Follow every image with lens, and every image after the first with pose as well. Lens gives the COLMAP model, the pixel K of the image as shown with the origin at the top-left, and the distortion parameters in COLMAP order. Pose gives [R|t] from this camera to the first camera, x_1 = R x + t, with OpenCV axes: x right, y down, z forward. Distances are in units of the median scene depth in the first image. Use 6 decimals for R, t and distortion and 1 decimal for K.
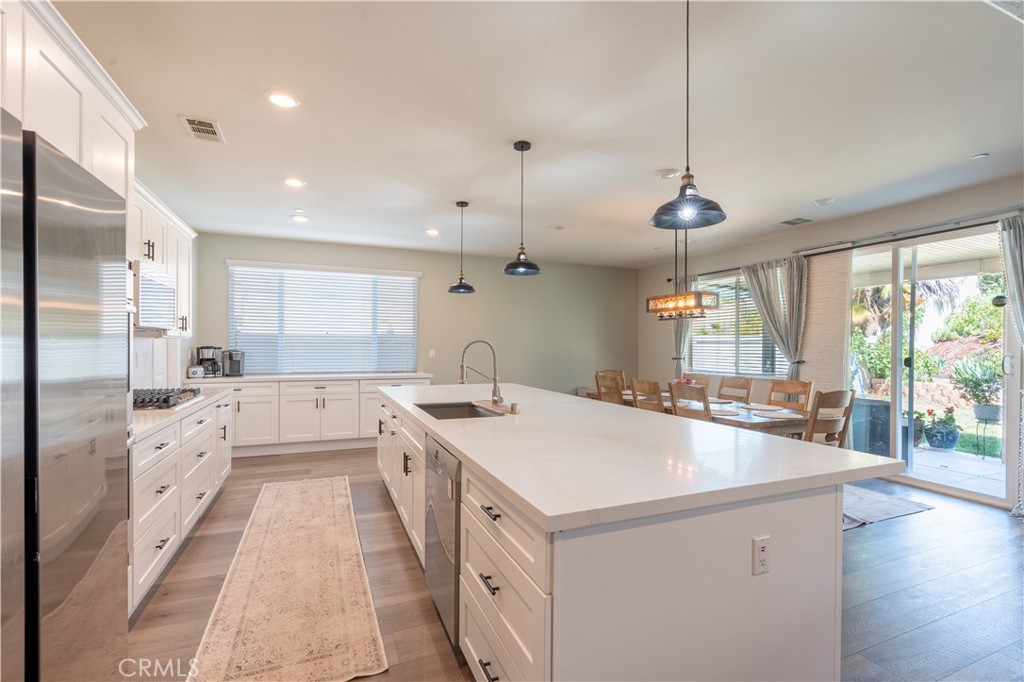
lens RADIAL K [[464.4, 0, 514.6], [0, 464.4, 348.4], [0, 0, 1]] dist [-0.002564, -0.000028]
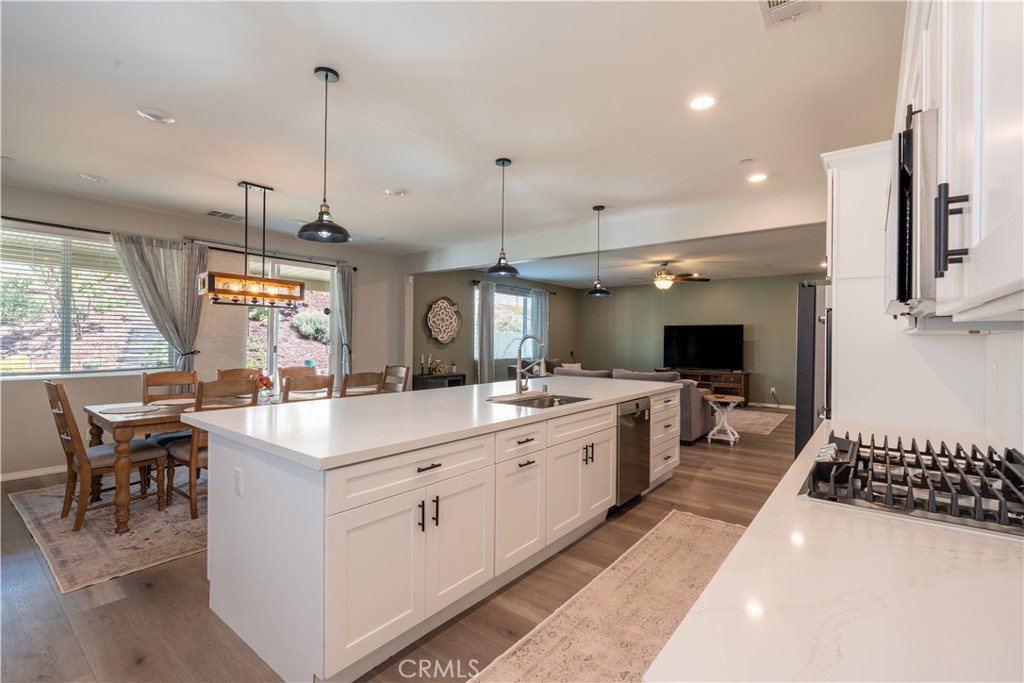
lens RADIAL K [[458.1, 0, 517.7], [0, 458.1, 340.8], [0, 0, 1]] dist [-0.012928, 0.000077]
pose [[-0.492214, -0.011691, 0.870396, -0.965727], [-0.008739, 0.999926, 0.008489, -0.014684], [-0.870430, -0.003428, -0.492279, 1.511815]]
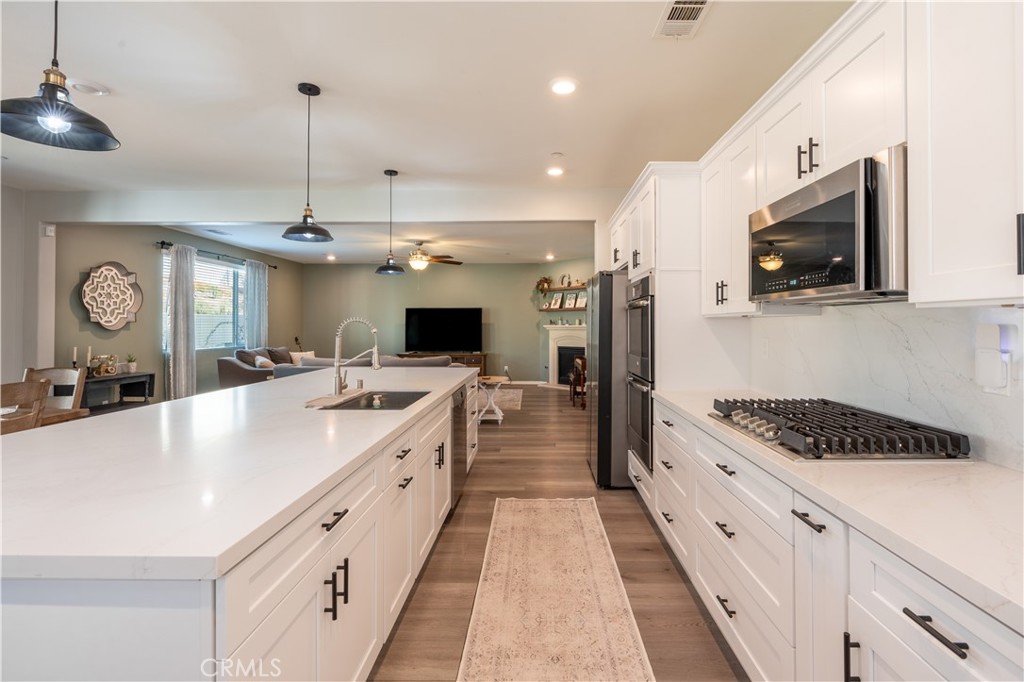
lens RADIAL K [[473.8, 0, 534.4], [0, 473.8, 321.0], [0, 0, 1]] dist [-0.009219, 0.000809]
pose [[-0.920109, -0.003257, 0.391649, -0.699114], [-0.004368, 0.999989, -0.001948, -0.013671], [-0.391638, -0.003503, -0.920113, 1.628979]]
